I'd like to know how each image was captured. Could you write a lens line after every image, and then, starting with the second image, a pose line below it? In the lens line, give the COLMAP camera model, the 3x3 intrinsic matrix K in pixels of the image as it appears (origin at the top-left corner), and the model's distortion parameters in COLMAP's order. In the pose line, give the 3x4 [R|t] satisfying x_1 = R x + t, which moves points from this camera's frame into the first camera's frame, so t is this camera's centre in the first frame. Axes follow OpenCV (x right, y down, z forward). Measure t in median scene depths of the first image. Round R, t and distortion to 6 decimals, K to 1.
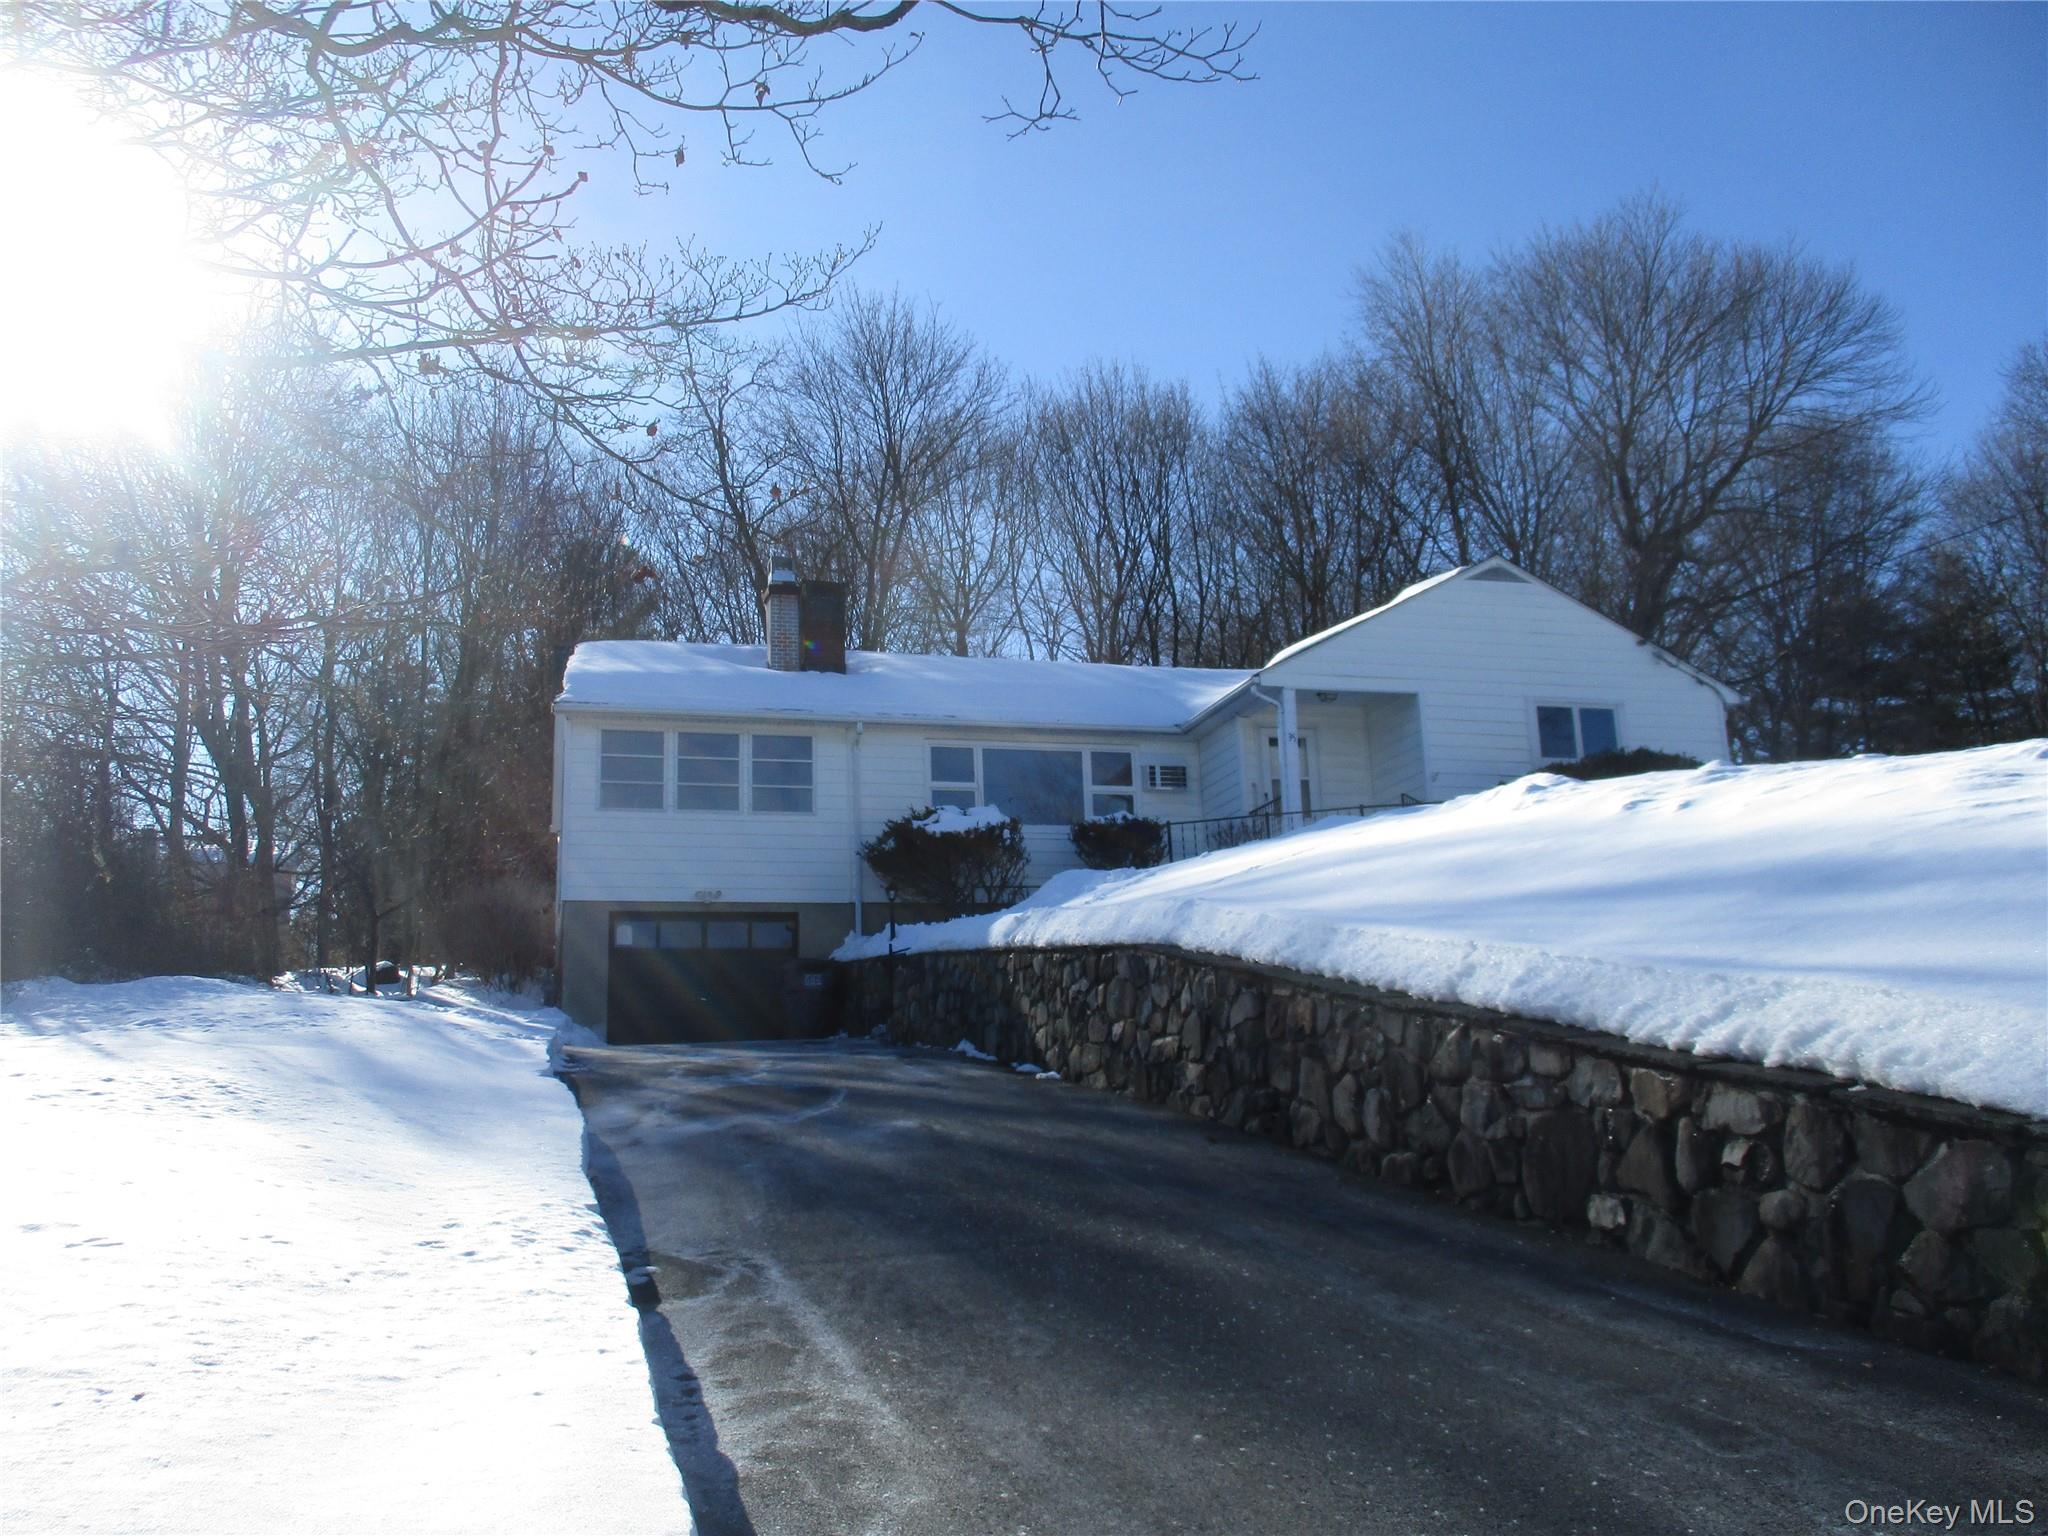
lens RADIAL K [[1676.3, 0, 1024.0], [0, 1676.3, 768.0], [0, 0, 1]] dist [-0.032685, -0.002352]
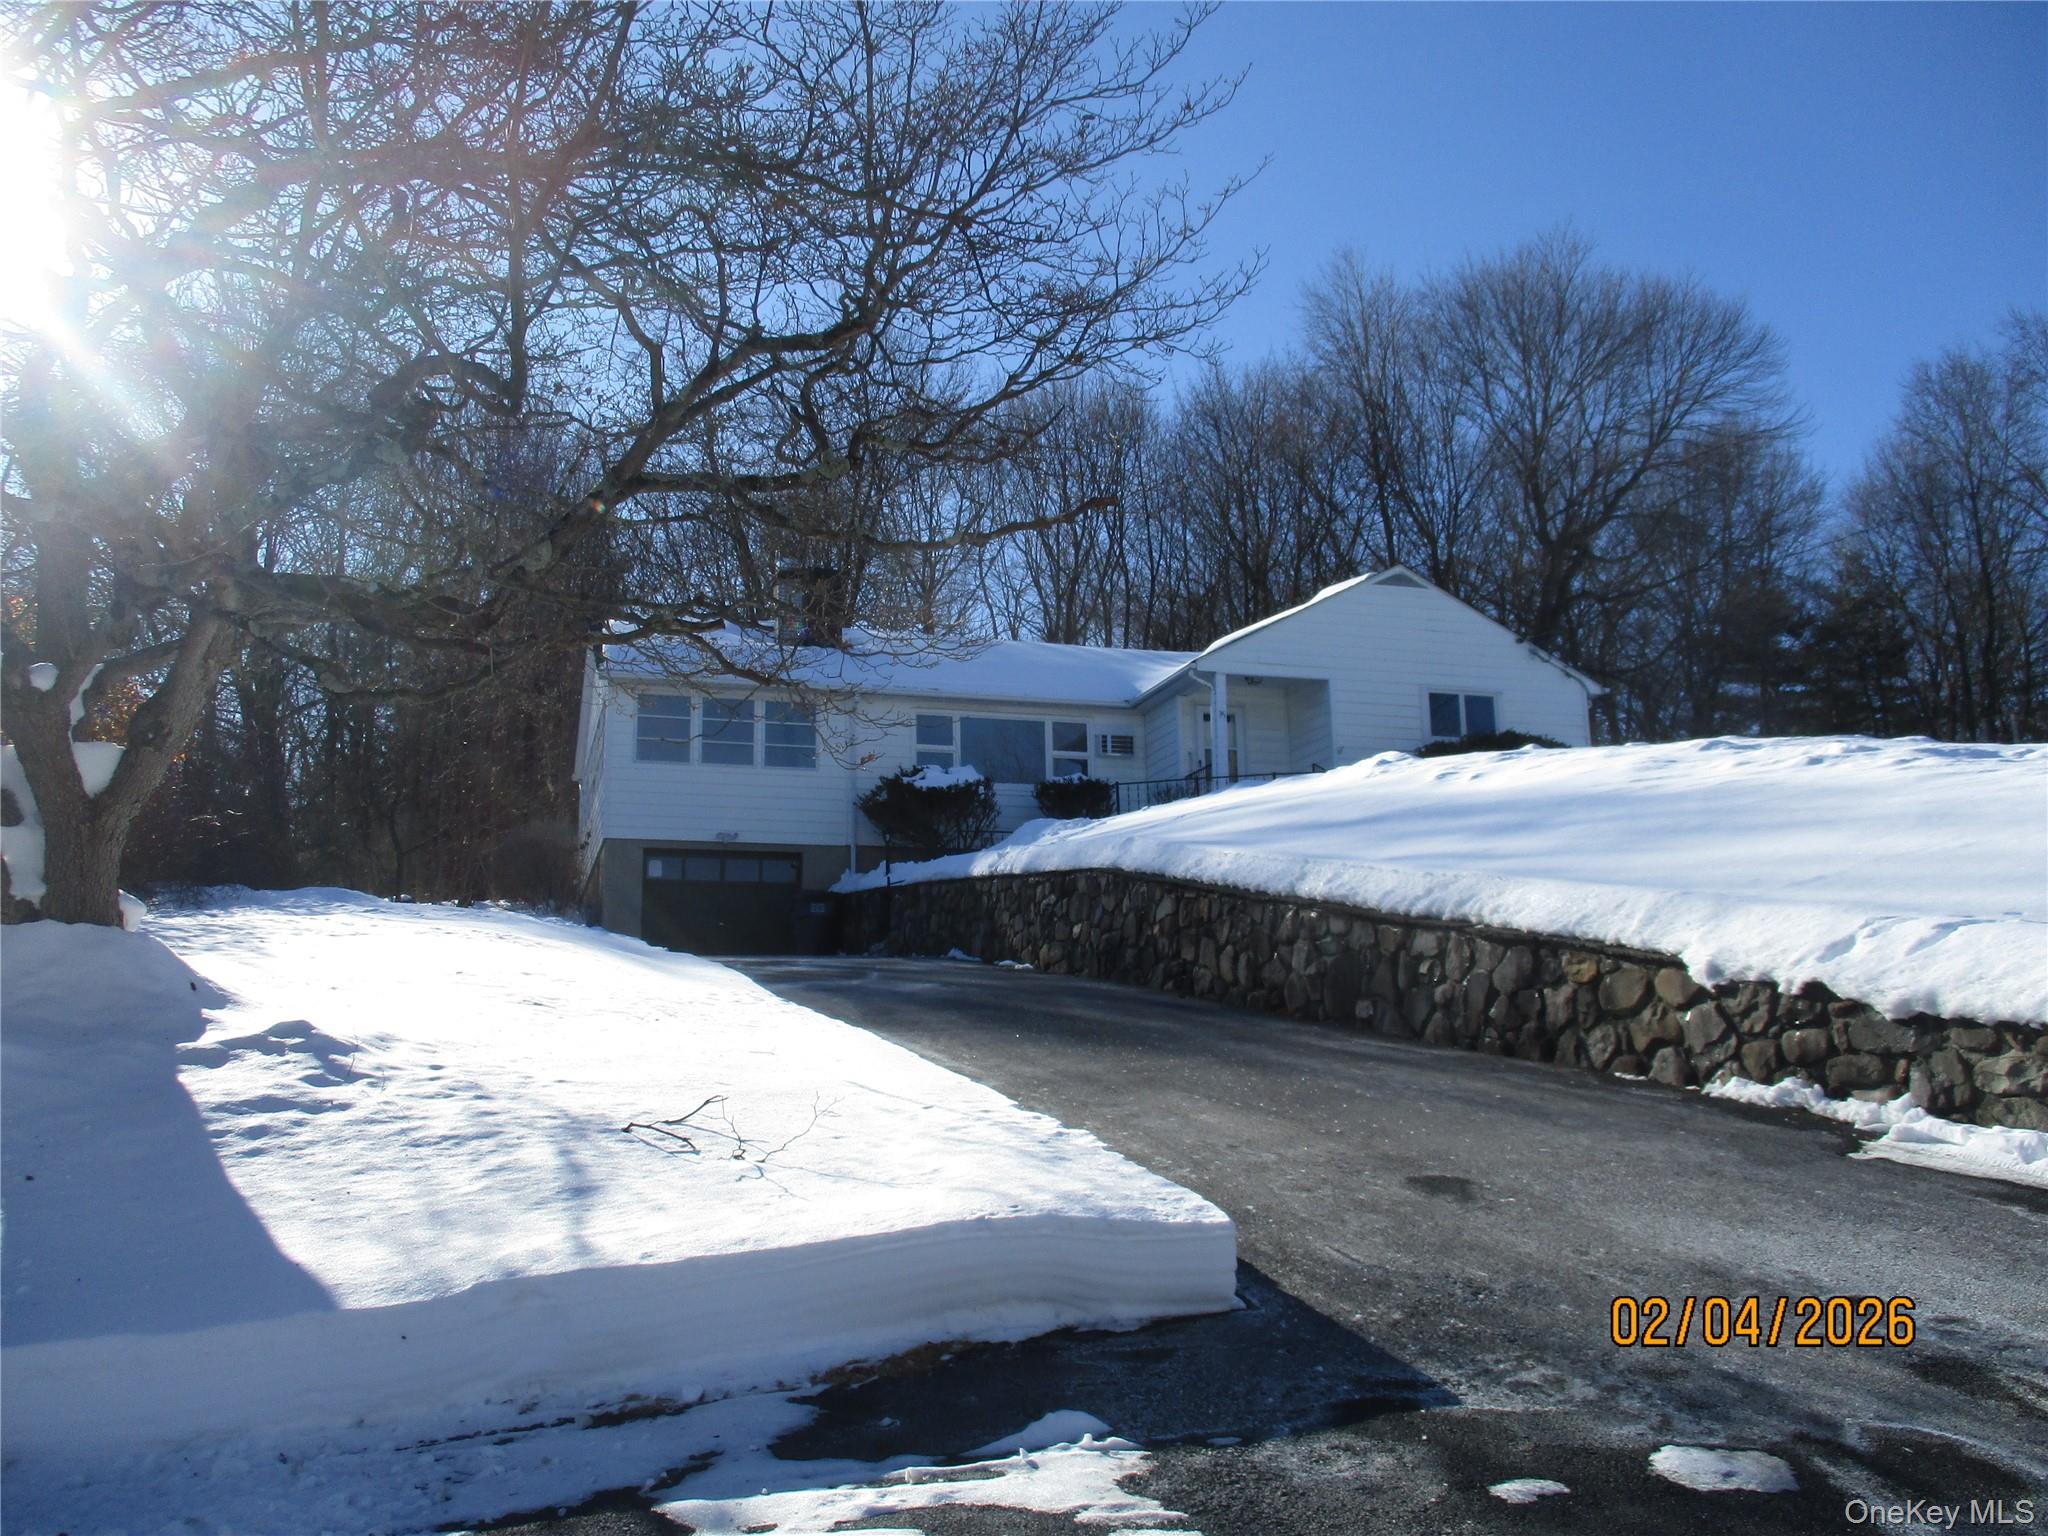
lens RADIAL K [[1584.9, 0, 1024.0], [0, 1584.9, 768.0], [0, 0, 1]] dist [-0.004848, -0.001357]
pose [[0.999377, 0.022420, 0.027254, -0.010308], [-0.023045, 0.999473, 0.022865, -0.002532], [-0.026727, -0.023479, 0.999367, -0.118738]]
